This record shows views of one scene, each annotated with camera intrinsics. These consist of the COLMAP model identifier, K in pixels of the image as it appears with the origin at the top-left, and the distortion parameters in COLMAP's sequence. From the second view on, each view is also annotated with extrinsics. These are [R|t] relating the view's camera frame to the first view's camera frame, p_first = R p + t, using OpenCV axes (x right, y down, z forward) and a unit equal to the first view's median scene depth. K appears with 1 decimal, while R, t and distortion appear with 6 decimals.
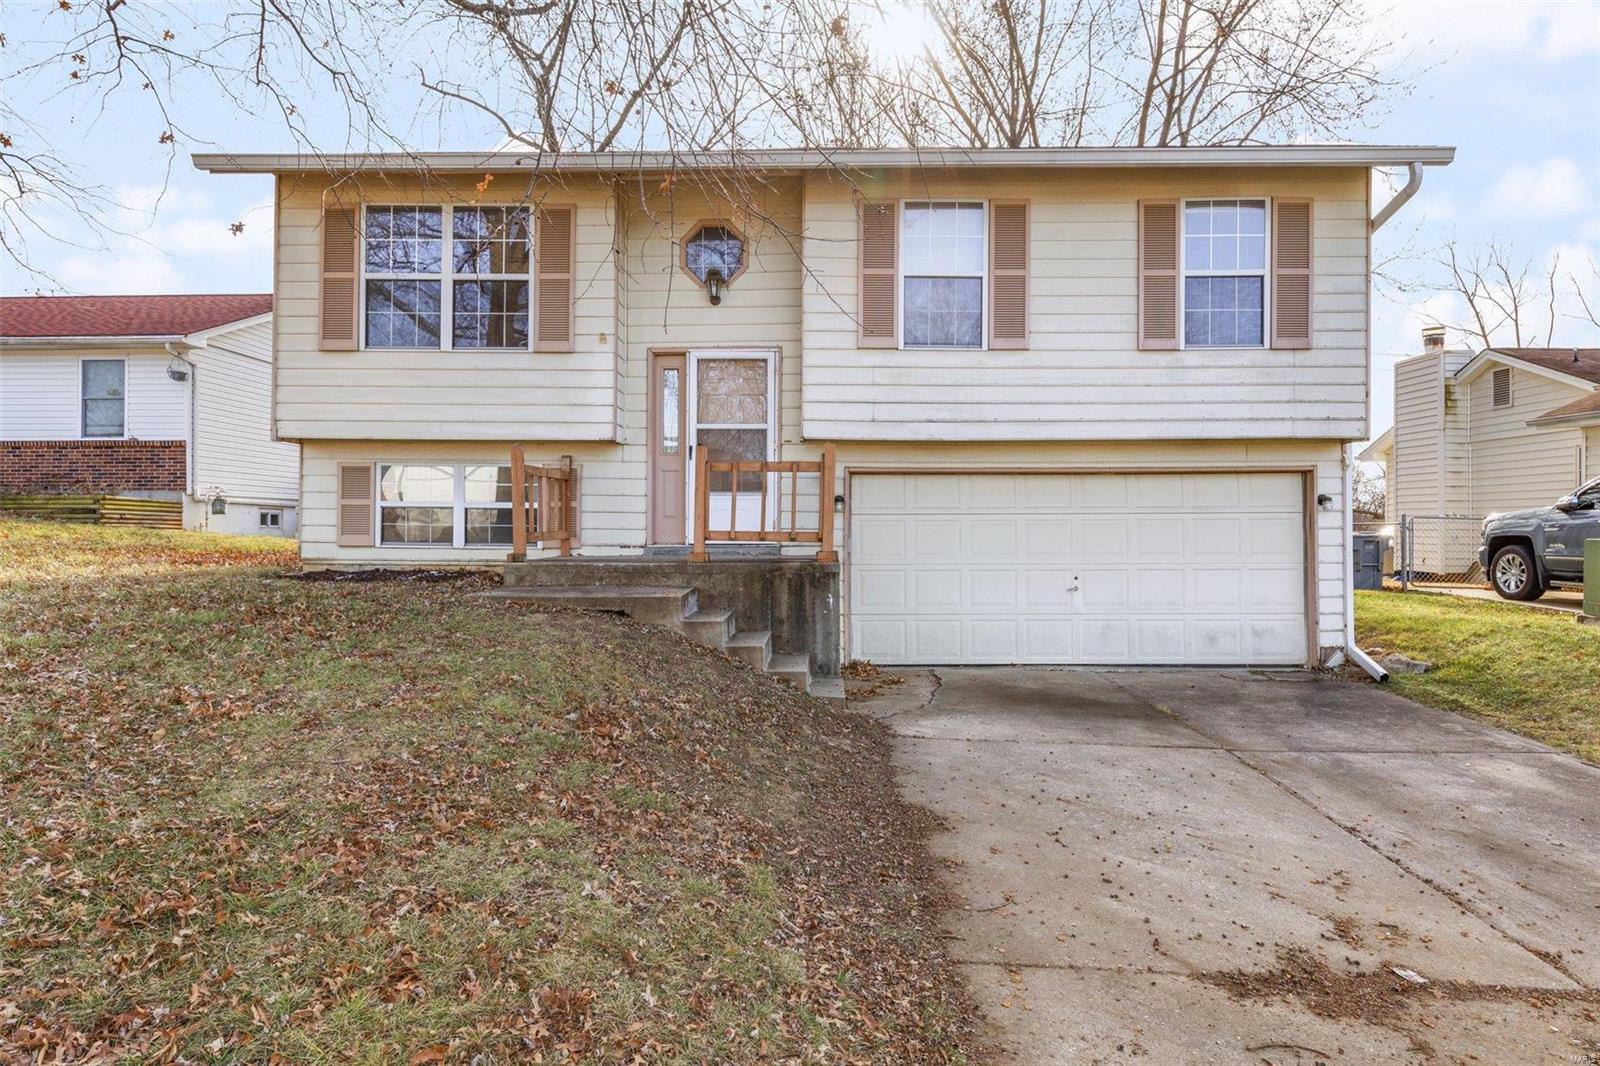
lens RADIAL K [[925.4, 0, 804.4], [0, 925.4, 526.4], [0, 0, 1]] dist [-0.004592, -0.001248]
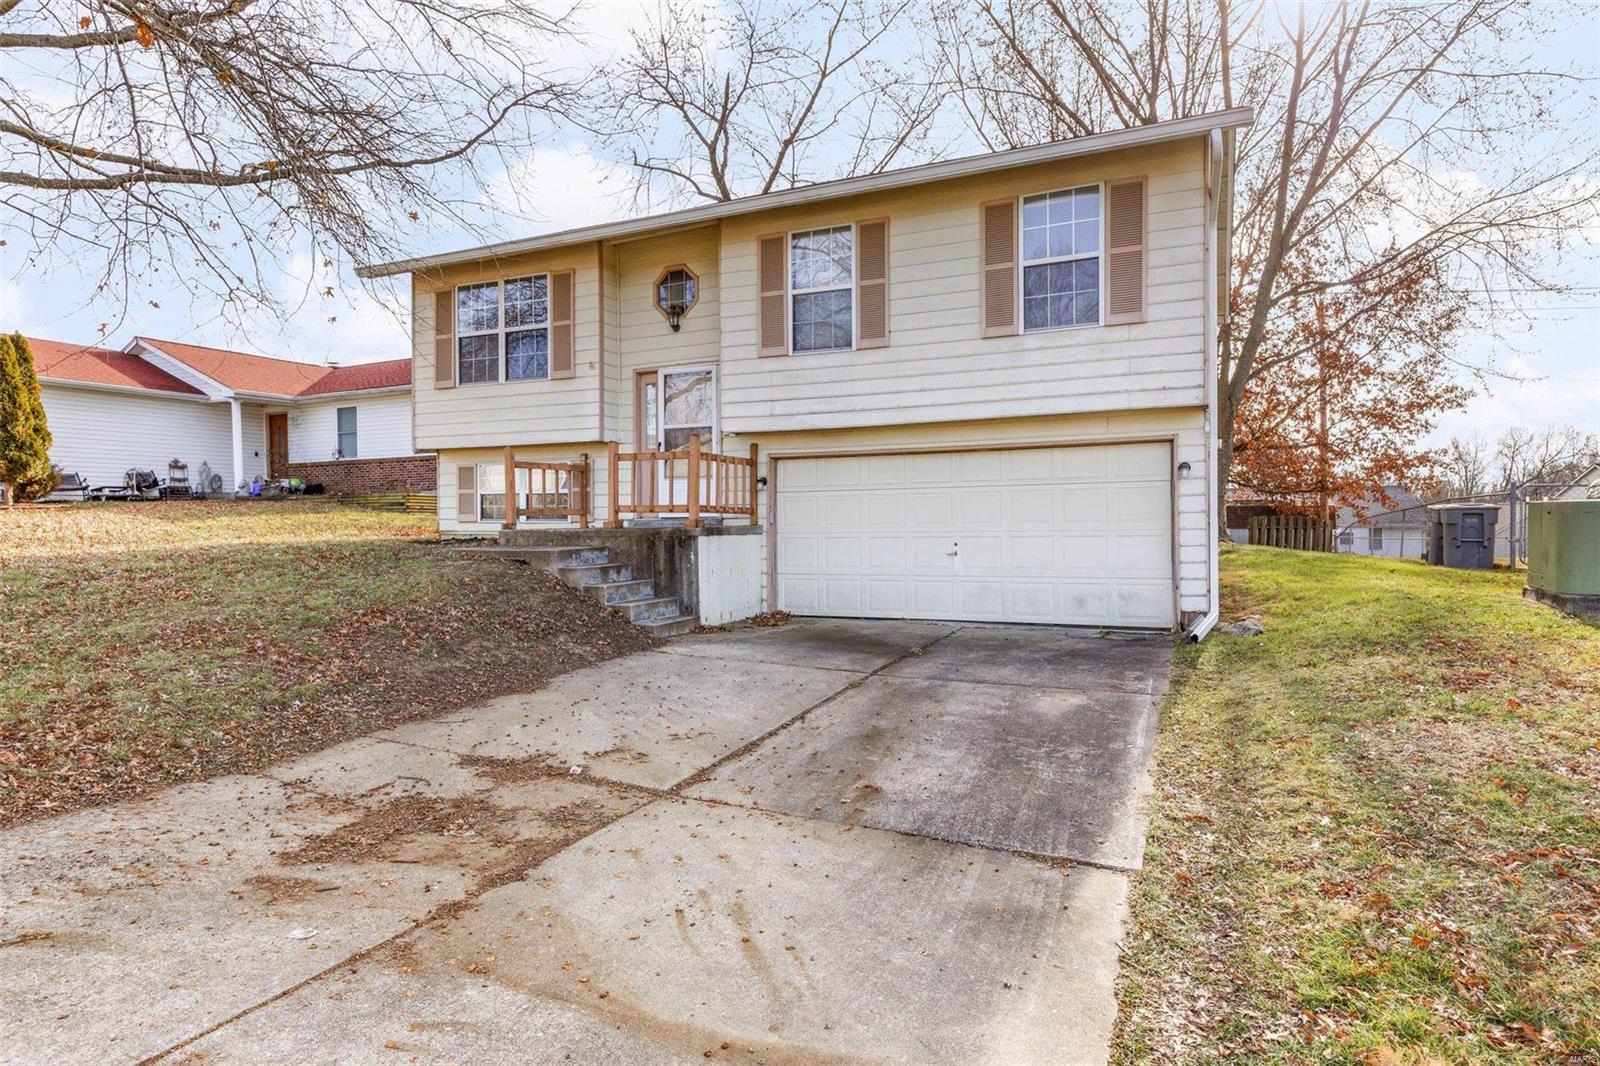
lens RADIAL K [[891.8, 0, 800.0], [0, 891.8, 533.0], [0, 0, 1]] dist [-0.001235, -0.000387]
pose [[0.916249, -0.004185, -0.400586, 0.580699], [0.010108, 0.999869, 0.012675, 0.027645], [0.400481, -0.015663, 0.916171, -0.075344]]
